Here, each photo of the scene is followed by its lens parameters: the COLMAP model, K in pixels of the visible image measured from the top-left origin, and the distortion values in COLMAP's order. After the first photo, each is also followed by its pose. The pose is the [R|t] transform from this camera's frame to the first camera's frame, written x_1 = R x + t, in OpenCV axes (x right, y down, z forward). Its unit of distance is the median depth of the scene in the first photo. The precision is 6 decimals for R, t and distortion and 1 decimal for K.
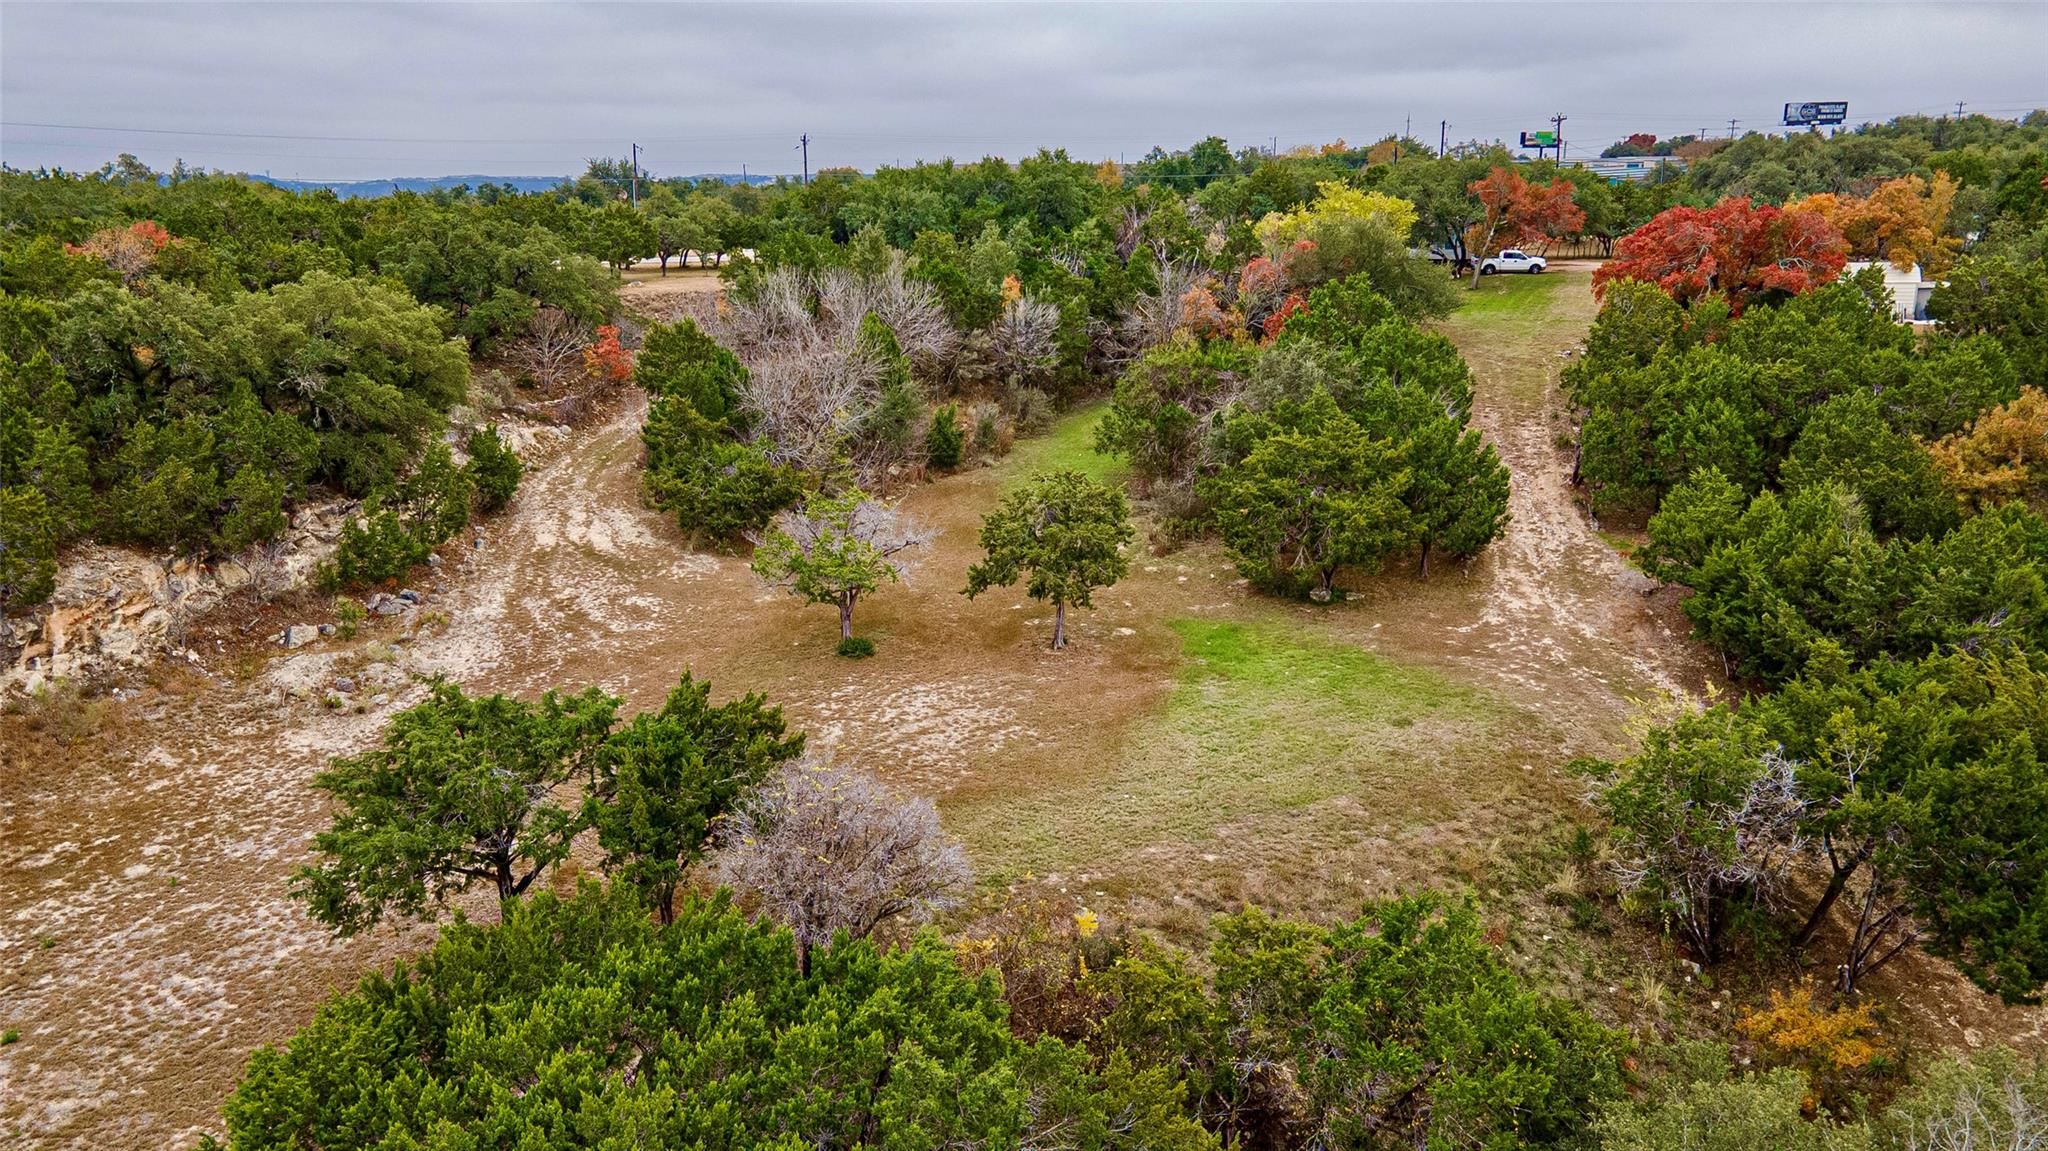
lens RADIAL K [[1298.8, 0, 1008.9], [0, 1298.8, 581.8], [0, 0, 1]] dist [0.006768, -0.000390]
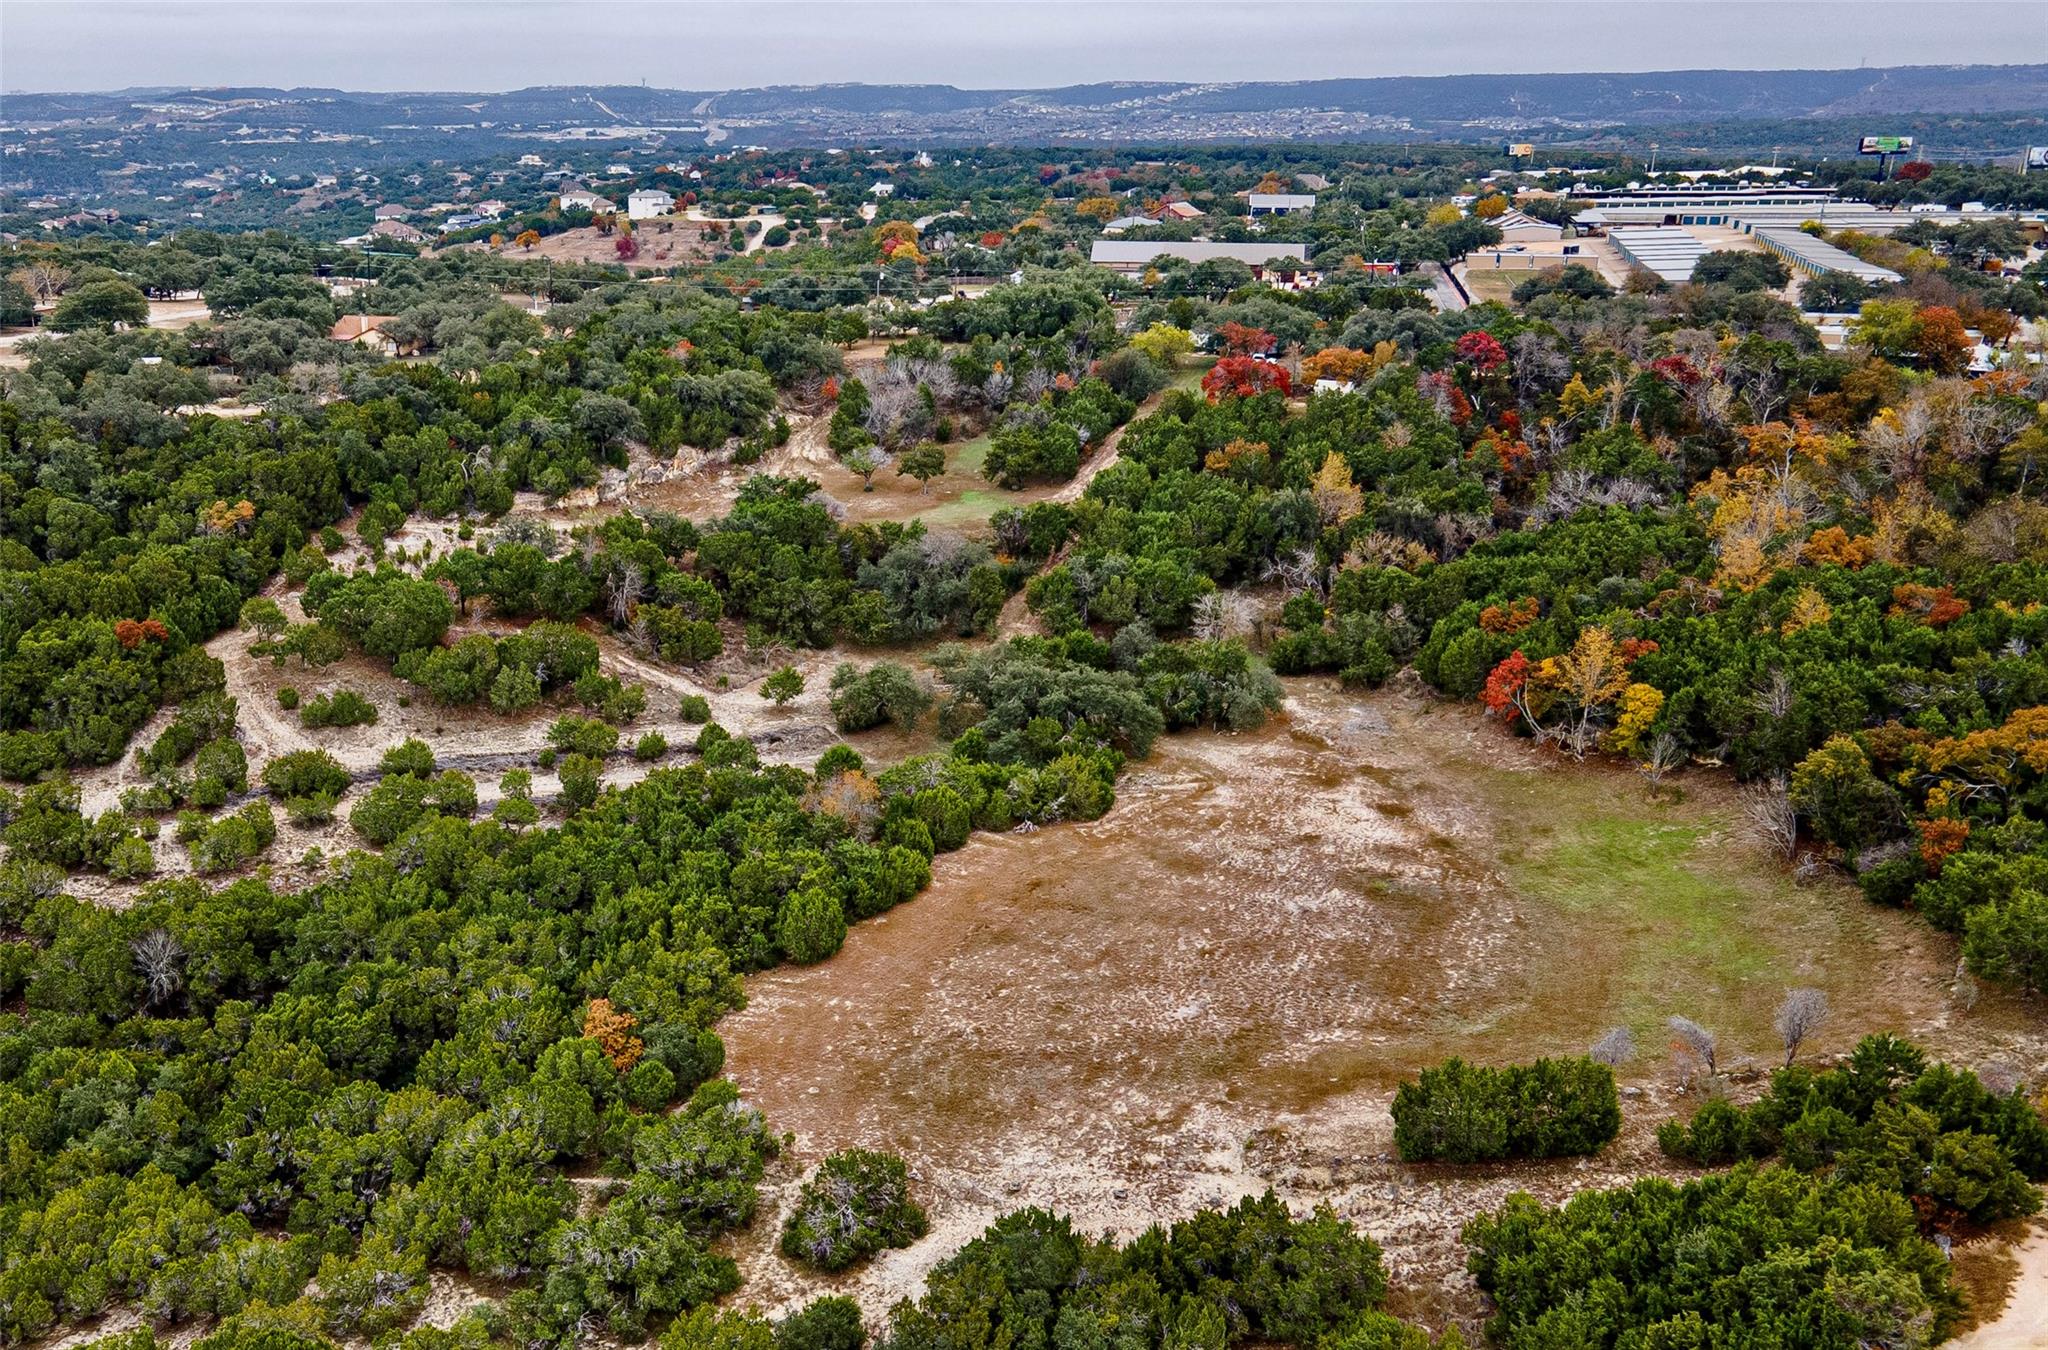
lens RADIAL K [[1861.7, 0, 1013.4], [0, 1861.7, 674.7], [0, 0, 1]] dist [0.030513, 0.000000]
pose [[0.956114, 0.101969, -0.274680, 1.217265], [-0.092546, 0.994594, 0.047087, 0.199633], [0.277996, -0.019600, 0.960382, -2.693003]]
